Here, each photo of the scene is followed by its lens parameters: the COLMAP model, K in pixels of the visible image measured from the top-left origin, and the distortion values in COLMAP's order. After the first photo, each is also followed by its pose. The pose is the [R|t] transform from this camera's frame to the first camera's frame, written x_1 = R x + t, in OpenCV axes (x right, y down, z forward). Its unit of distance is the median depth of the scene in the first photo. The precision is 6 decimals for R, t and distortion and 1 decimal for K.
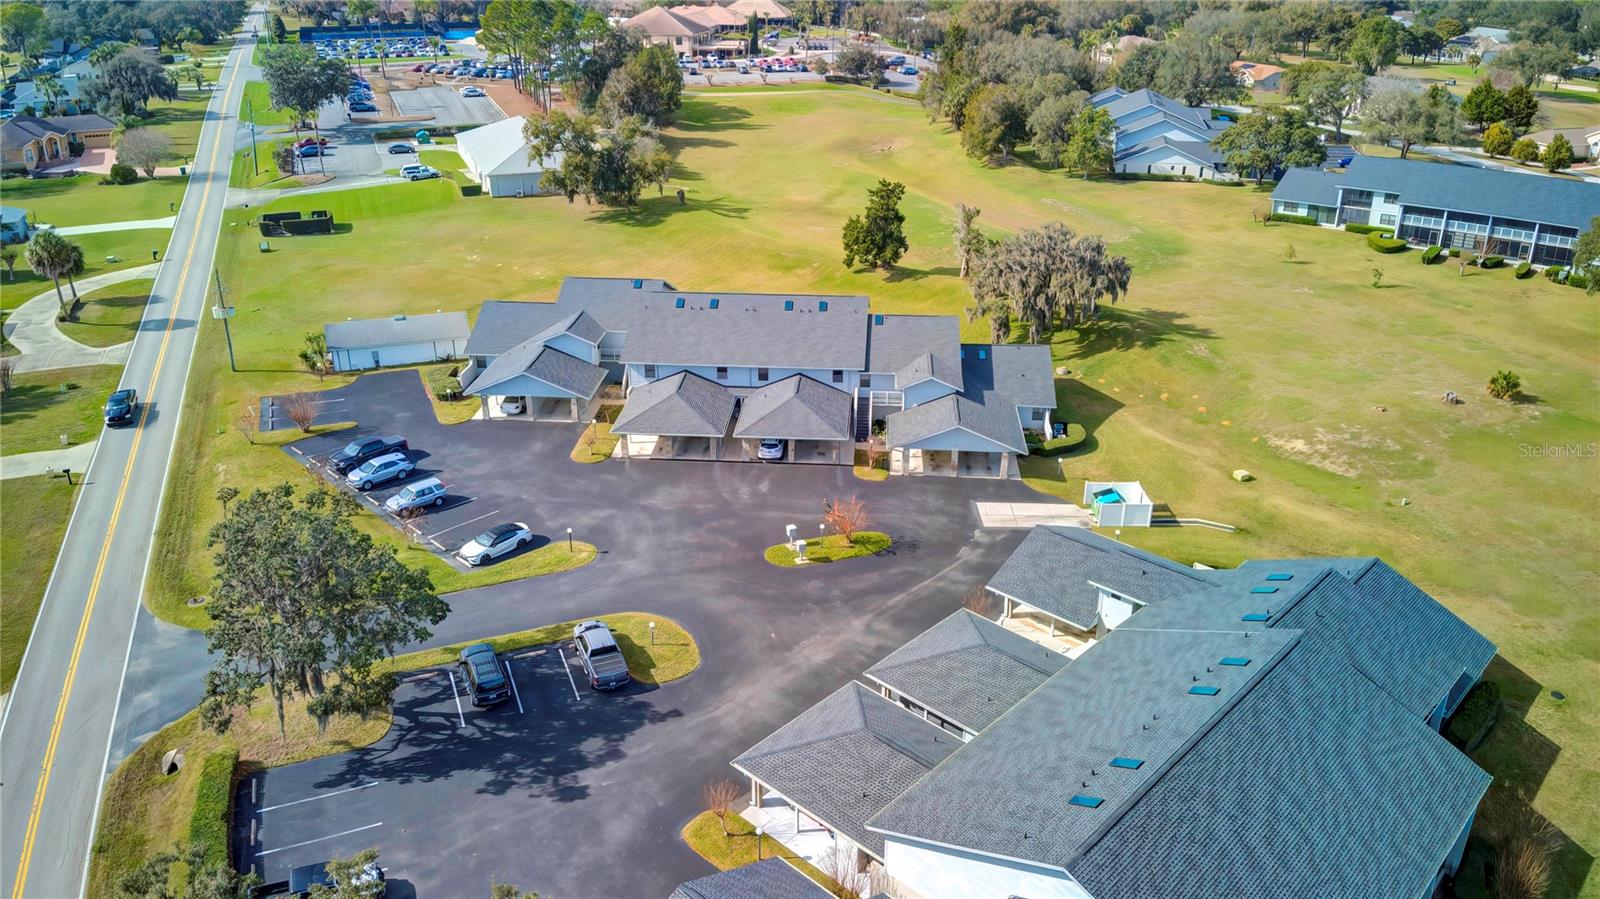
lens RADIAL K [[1157.8, 0, 794.2], [0, 1157.8, 440.6], [0, 0, 1]] dist [0.125251, -0.233702]
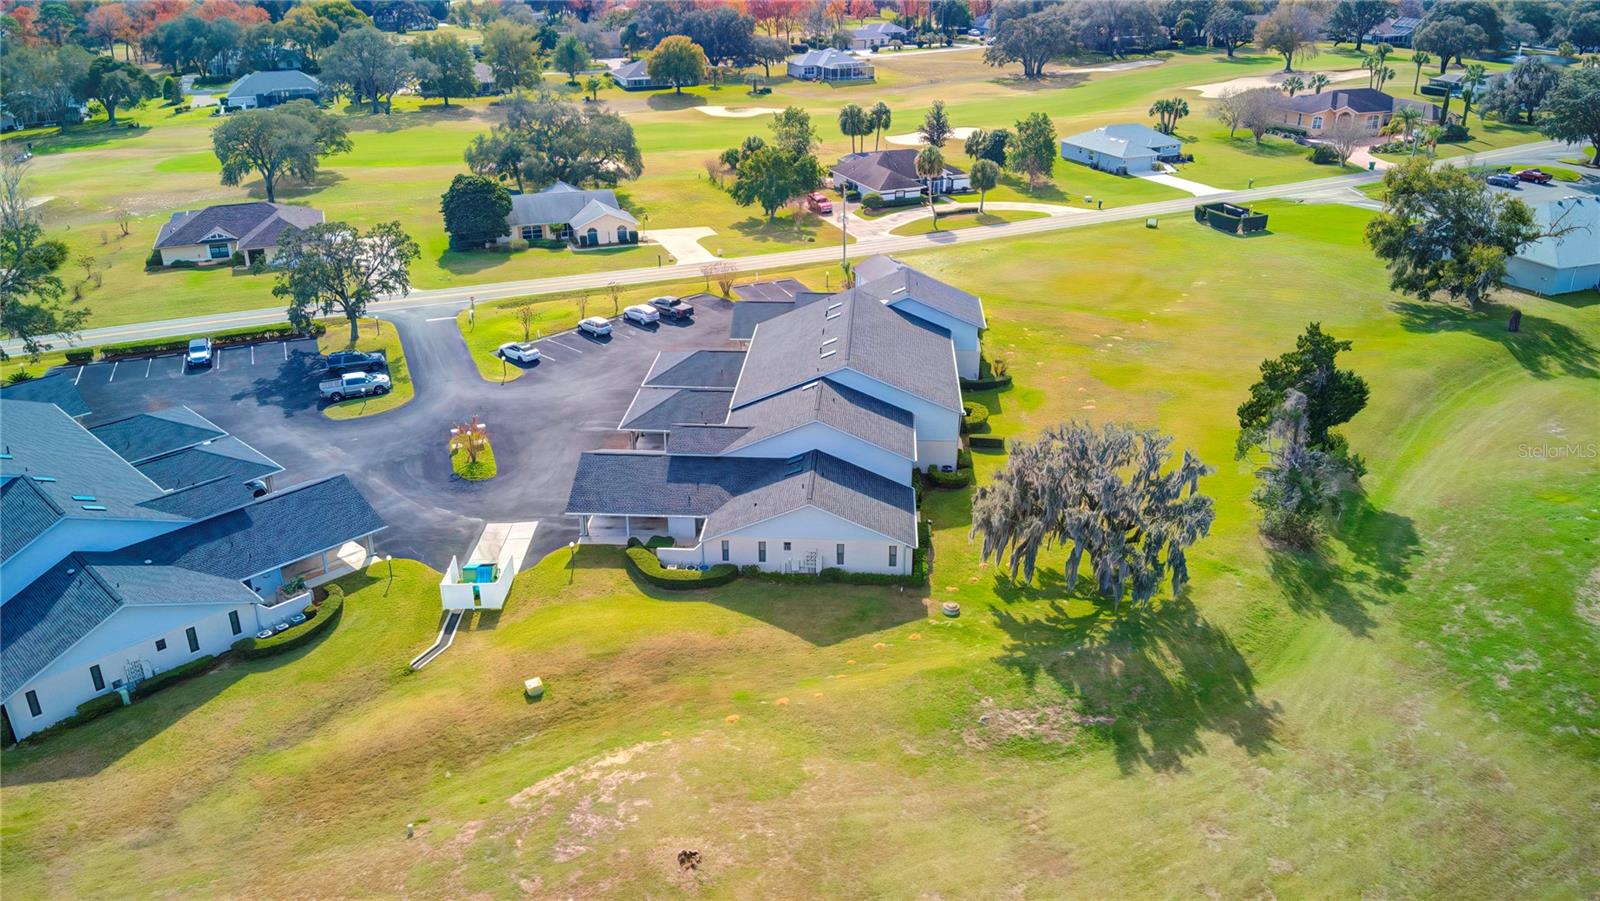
lens RADIAL K [[1157.8, 0, 794.2], [0, 1157.8, 441.6], [0, 0, 1]] dist [0.125251, -0.233702]
pose [[0.000848, 0.404155, -0.914690, 0.789831], [-0.392112, 0.841574, 0.371485, -0.346831], [0.919917, 0.358345, 0.159188, 0.783529]]
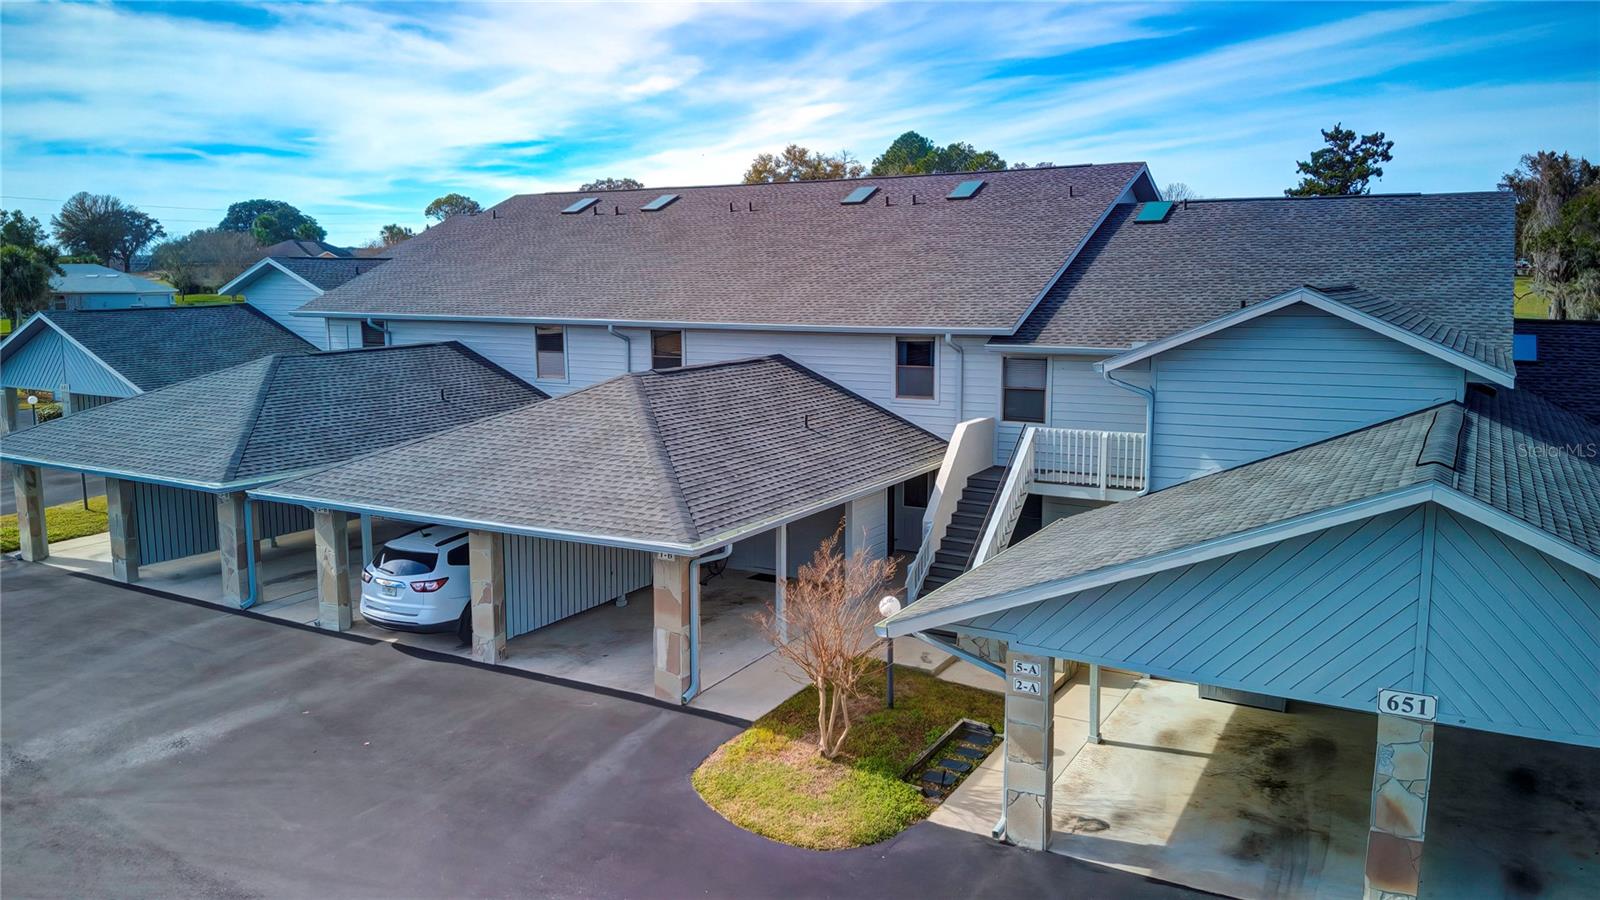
lens RADIAL K [[1157.8, 0, 794.2], [0, 1157.8, 441.1], [0, 0, 1]] dist [0.125251, -0.233702]
pose [[0.902155, 0.064319, -0.426590, 0.103045], [-0.175872, 0.957757, -0.227529, 0.015820], [0.393935, 0.280292, 0.875358, 0.681070]]
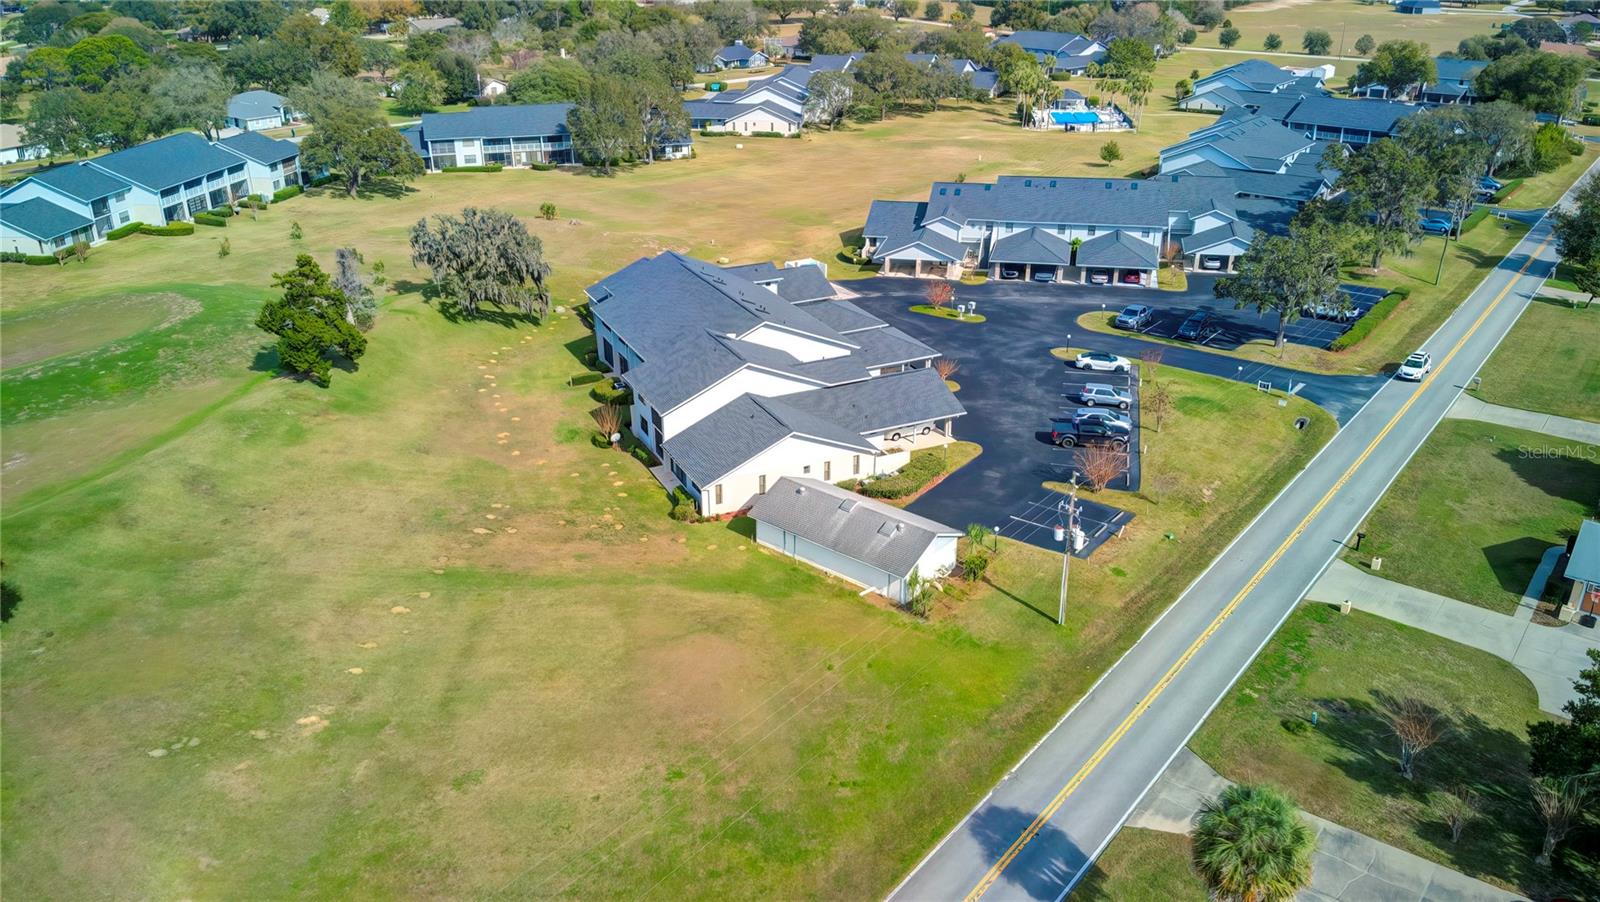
lens RADIAL K [[1157.8, 0, 794.2], [0, 1157.8, 442.1], [0, 0, 1]] dist [0.125251, -0.233702]
pose [[-0.502415, -0.347297, 0.791811, -0.840590], [0.350037, 0.755681, 0.553552, -0.518319], [-0.790604, 0.555276, -0.258099, 1.190239]]
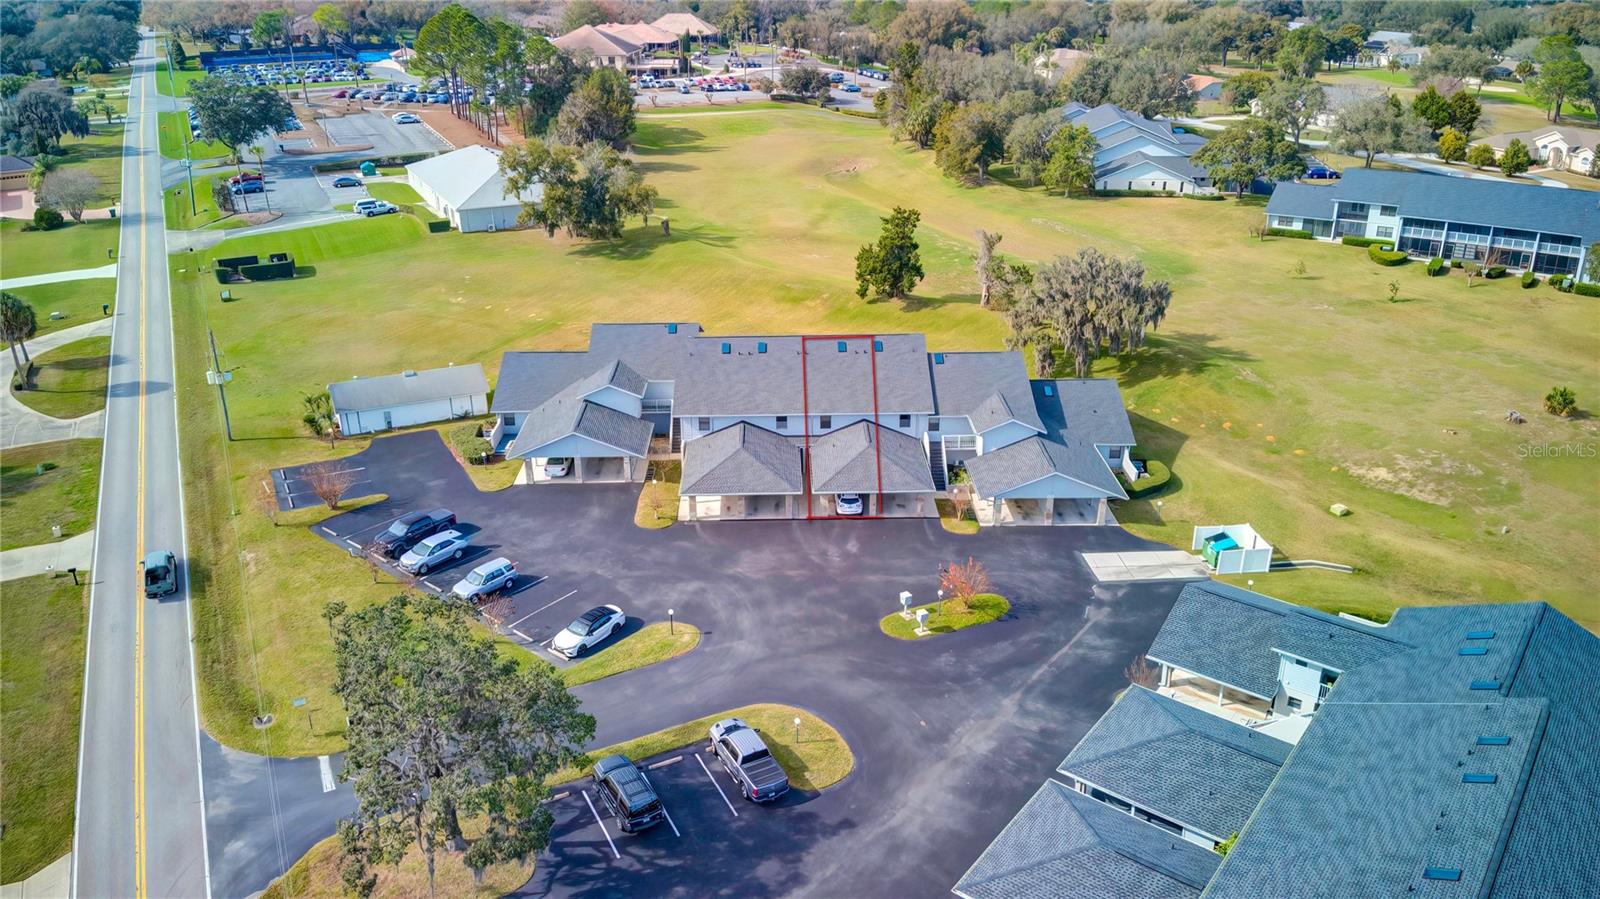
lens RADIAL K [[1157.8, 0, 794.2], [0, 1157.8, 440.6], [0, 0, 1]] dist [0.125251, -0.233702]
pose [[0.995503, -0.043336, 0.084242, -0.115935], [0.044130, 0.998997, -0.007581, -0.031792], [-0.083829, 0.011264, 0.996416, 0.056945]]
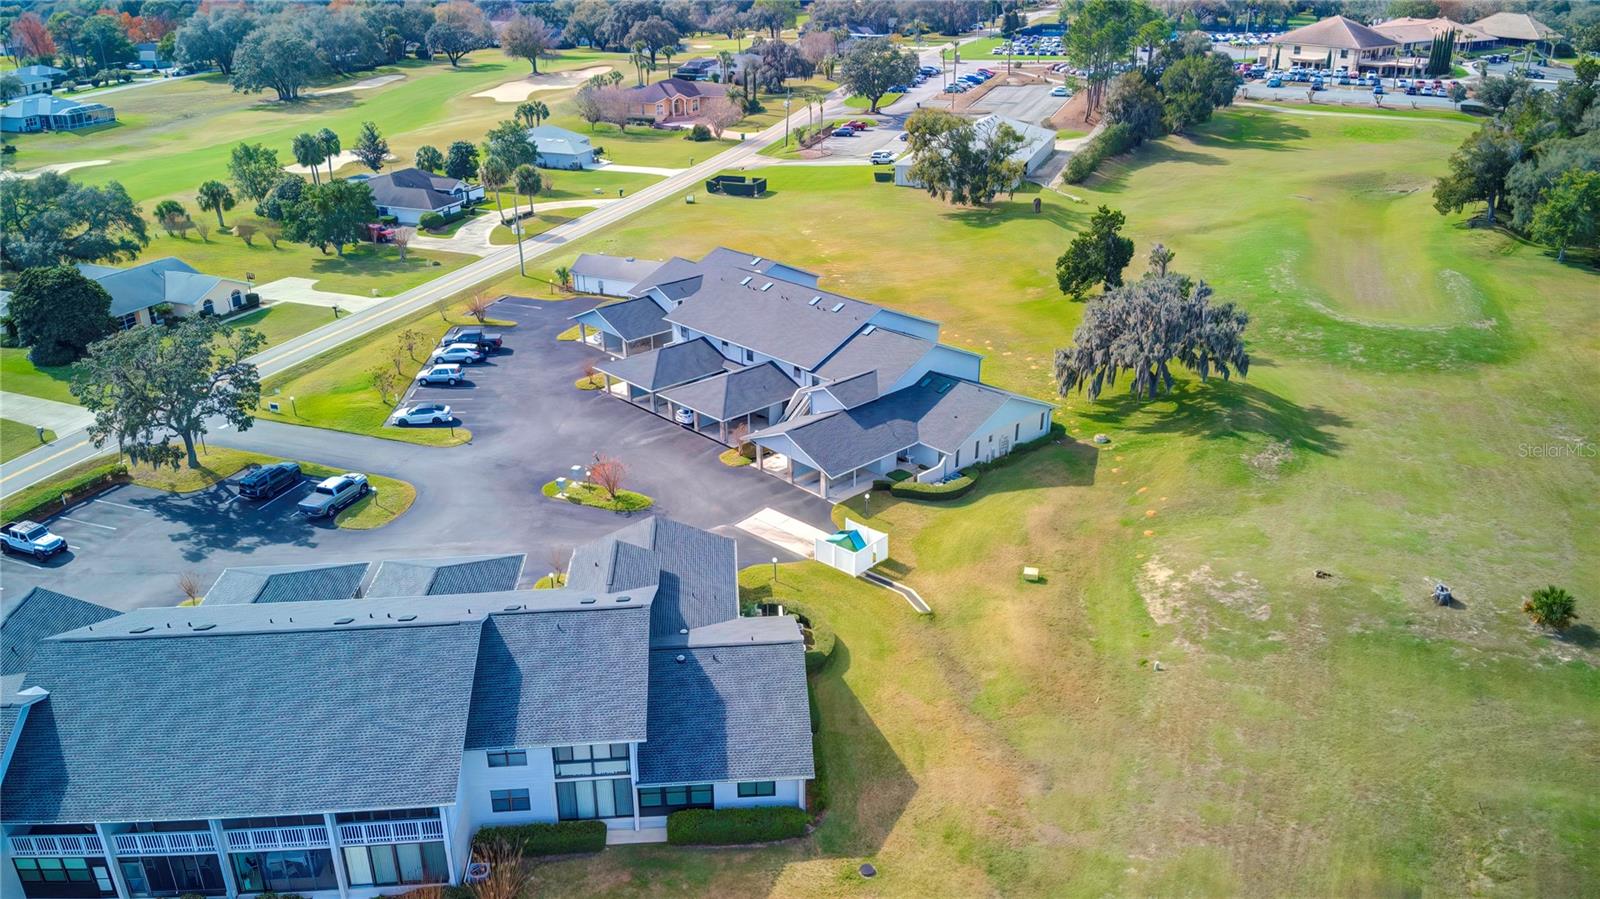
lens RADIAL K [[1157.8, 0, 794.2], [0, 1157.8, 440.6], [0, 0, 1]] dist [0.125251, -0.233702]
pose [[0.738068, 0.261009, -0.622197, 0.610924], [-0.260799, 0.960835, 0.093699, -0.080778], [0.622285, 0.093112, 0.777233, 0.167871]]
